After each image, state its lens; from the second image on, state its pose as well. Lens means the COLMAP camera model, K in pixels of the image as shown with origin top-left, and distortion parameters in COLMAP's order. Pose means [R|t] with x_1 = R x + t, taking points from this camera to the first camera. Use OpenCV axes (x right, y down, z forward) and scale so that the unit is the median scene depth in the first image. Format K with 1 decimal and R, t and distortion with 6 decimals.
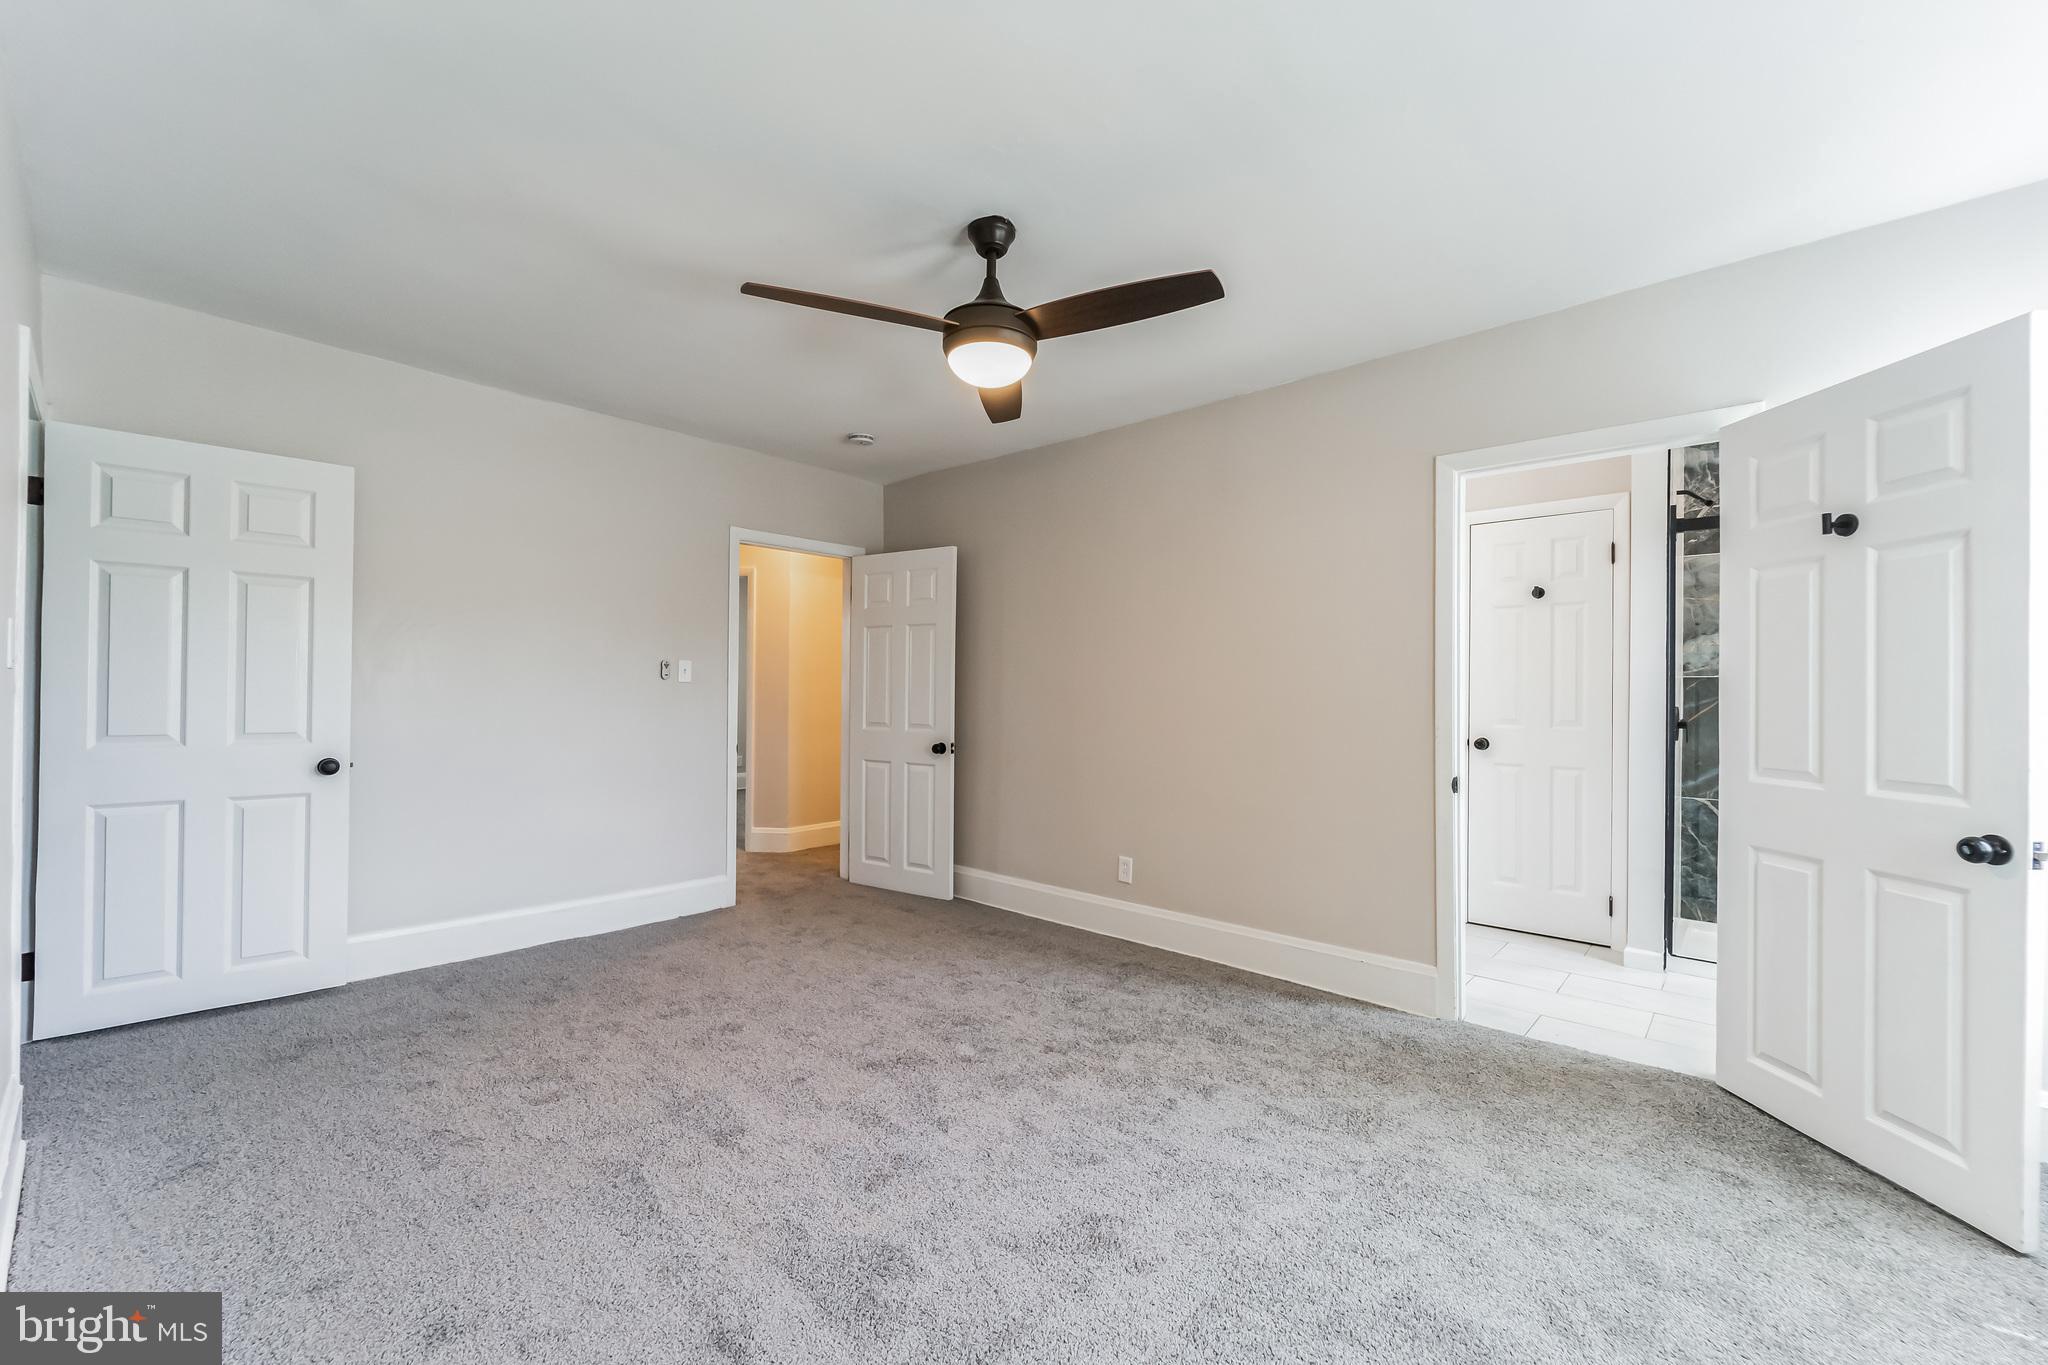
lens RADIAL K [[830.1, 0, 1013.9], [0, 830.1, 690.1], [0, 0, 1]] dist [-0.002720, -0.000956]
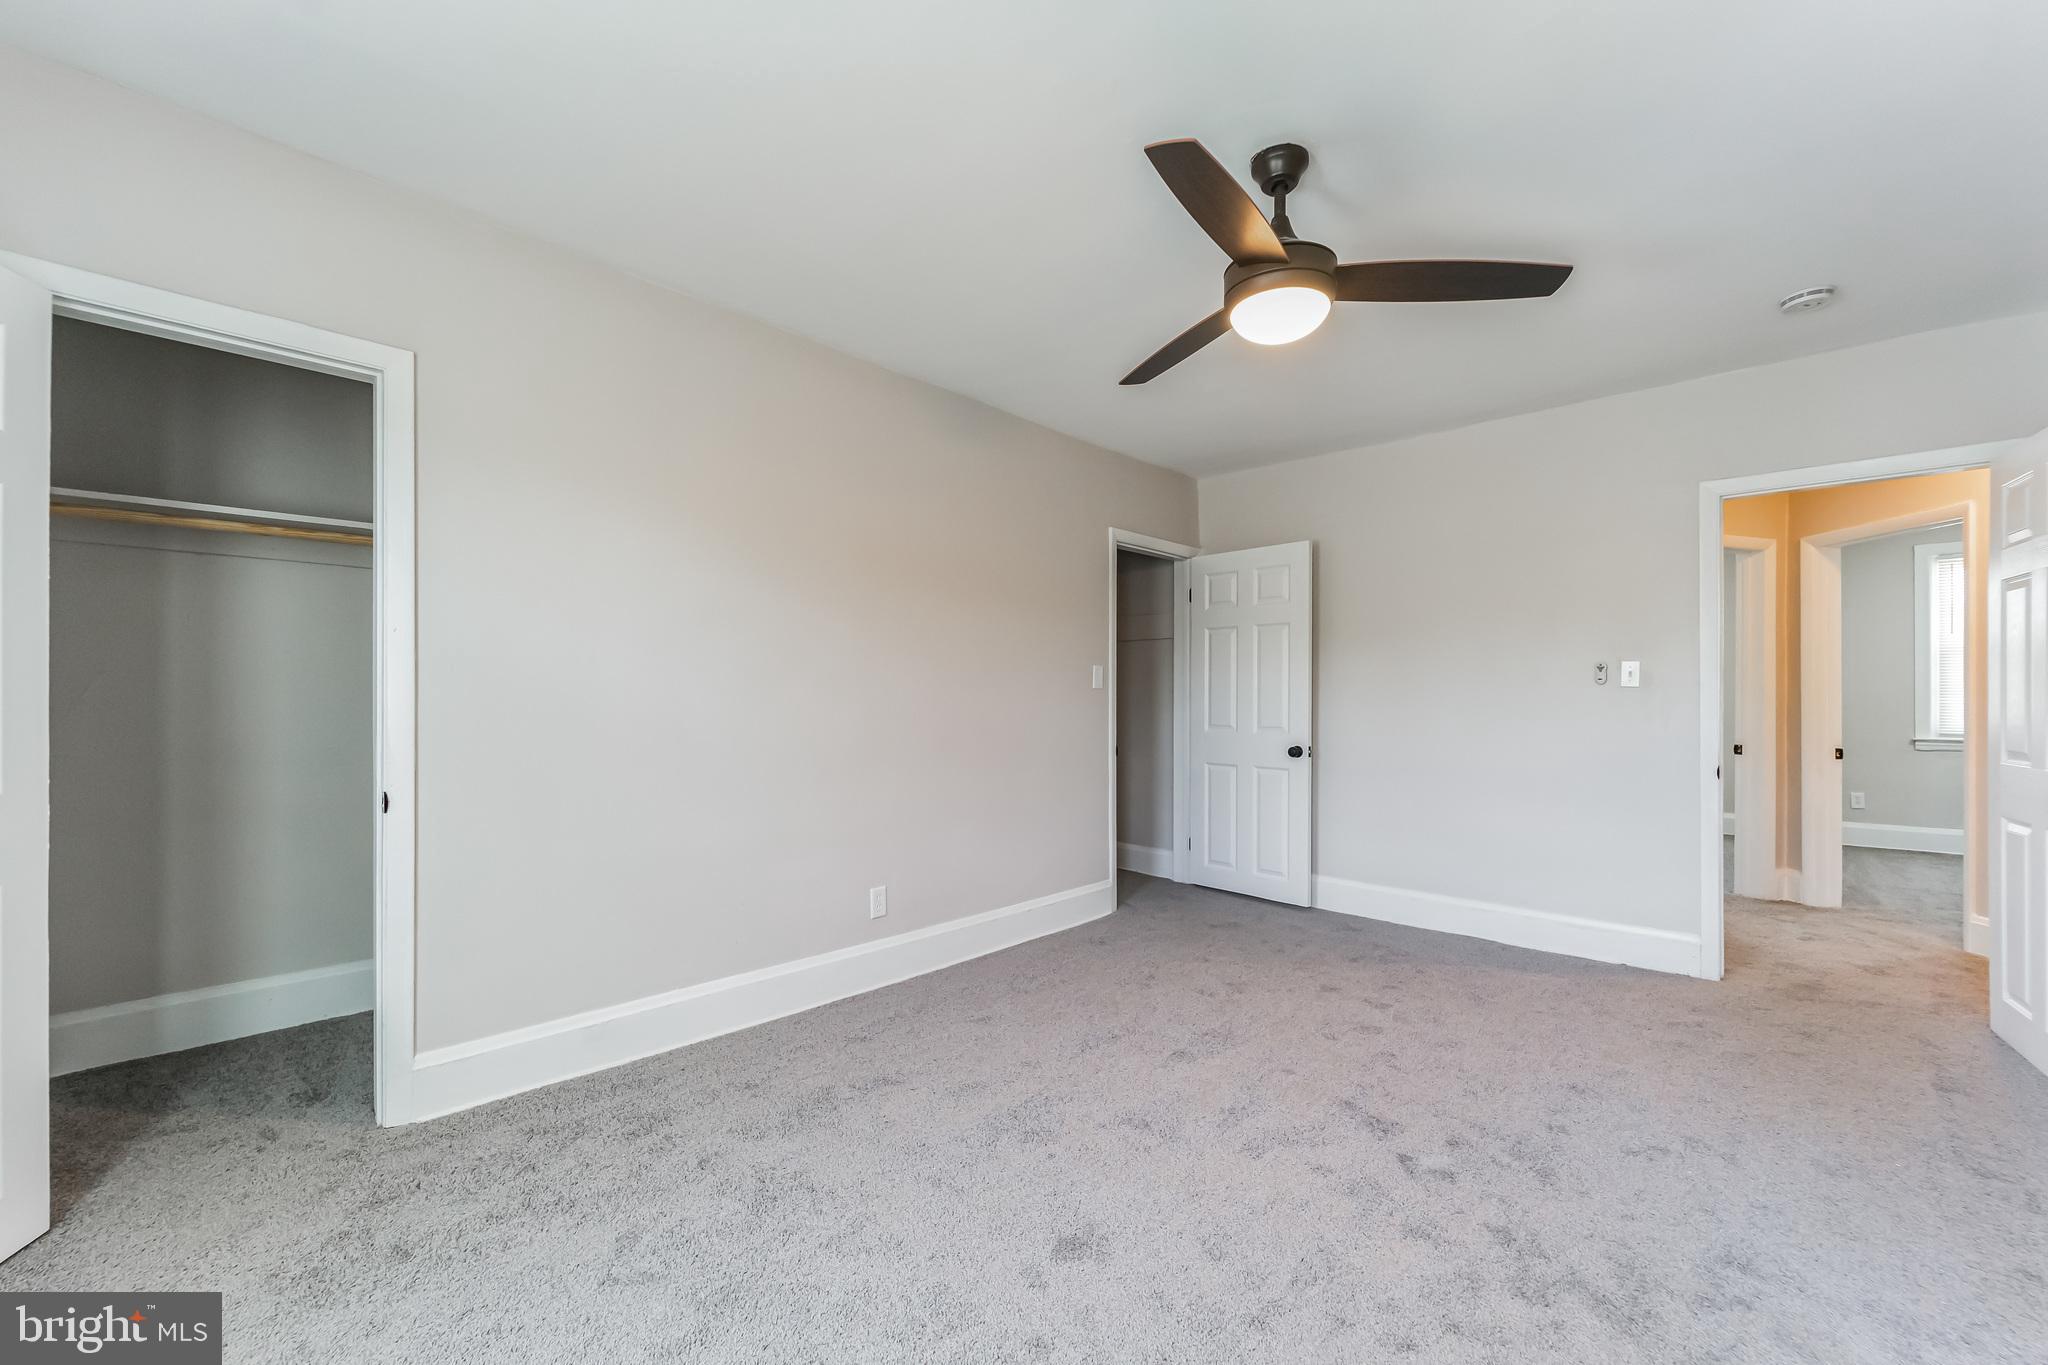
lens RADIAL K [[830.1, 0, 1024.3], [0, 830.1, 690.6], [0, 0, 1]] dist [-0.002720, -0.000956]
pose [[-0.027529, -0.021714, -0.999385, 0.664512], [-0.002202, 0.999763, -0.021662, 0.020110], [0.999619, 0.001605, -0.027570, 0.594011]]
